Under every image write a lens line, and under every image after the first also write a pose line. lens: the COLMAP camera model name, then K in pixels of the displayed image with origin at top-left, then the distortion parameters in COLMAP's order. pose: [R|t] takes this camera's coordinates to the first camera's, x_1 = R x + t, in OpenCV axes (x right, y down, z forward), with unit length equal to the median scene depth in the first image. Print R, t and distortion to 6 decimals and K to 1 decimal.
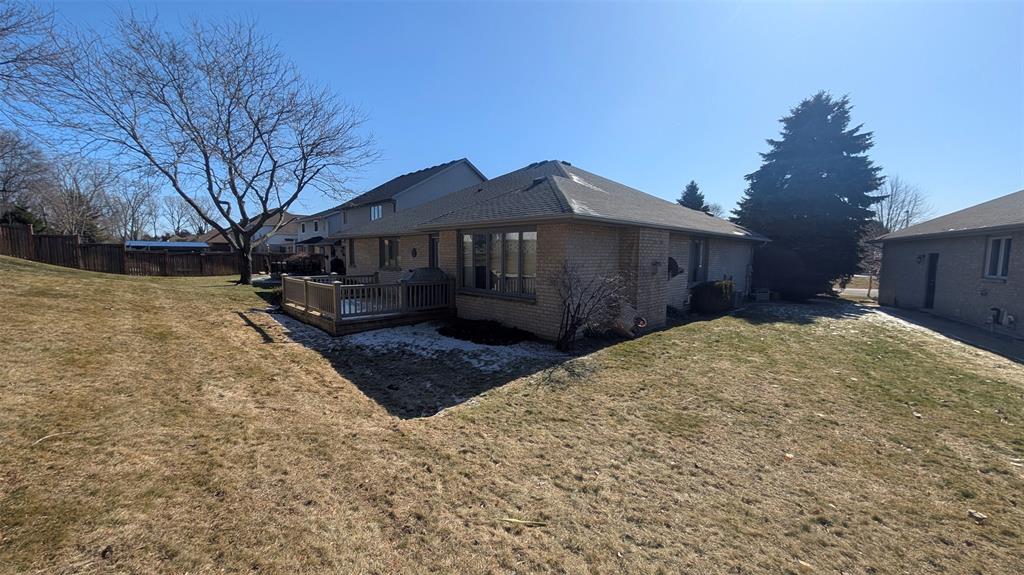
lens RADIAL K [[550.7, 0, 512.0], [0, 550.7, 287.5], [0, 0, 1]] dist [-0.001498, -0.000482]
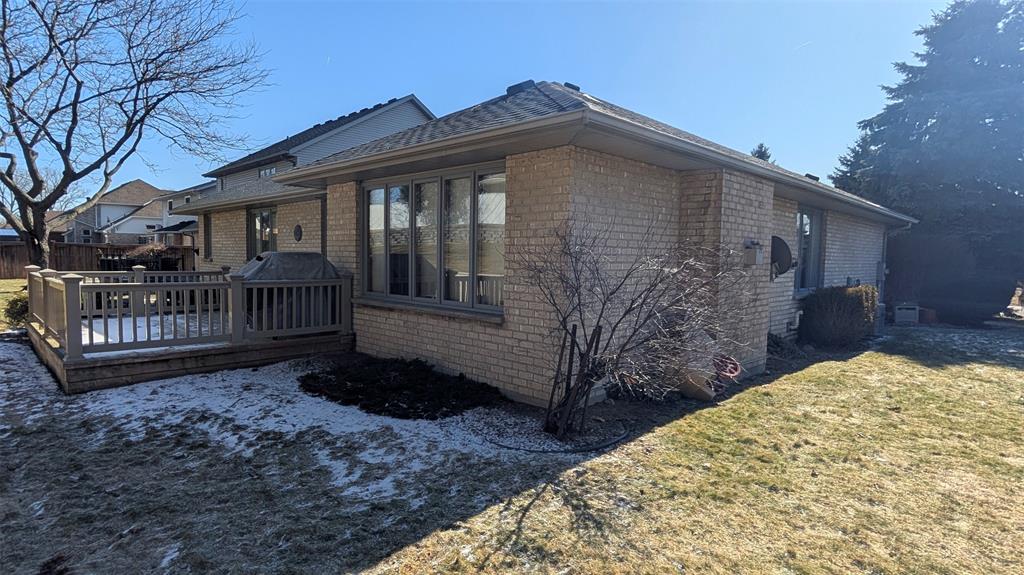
lens RADIAL K [[550.7, 0, 512.0], [0, 550.7, 287.5], [0, 0, 1]] dist [-0.001498, -0.000482]
pose [[0.999870, 0.005161, -0.015269, 0.054341], [-0.005779, 0.999155, -0.040685, 0.015227], [0.015046, 0.040768, 0.999055, 0.504318]]
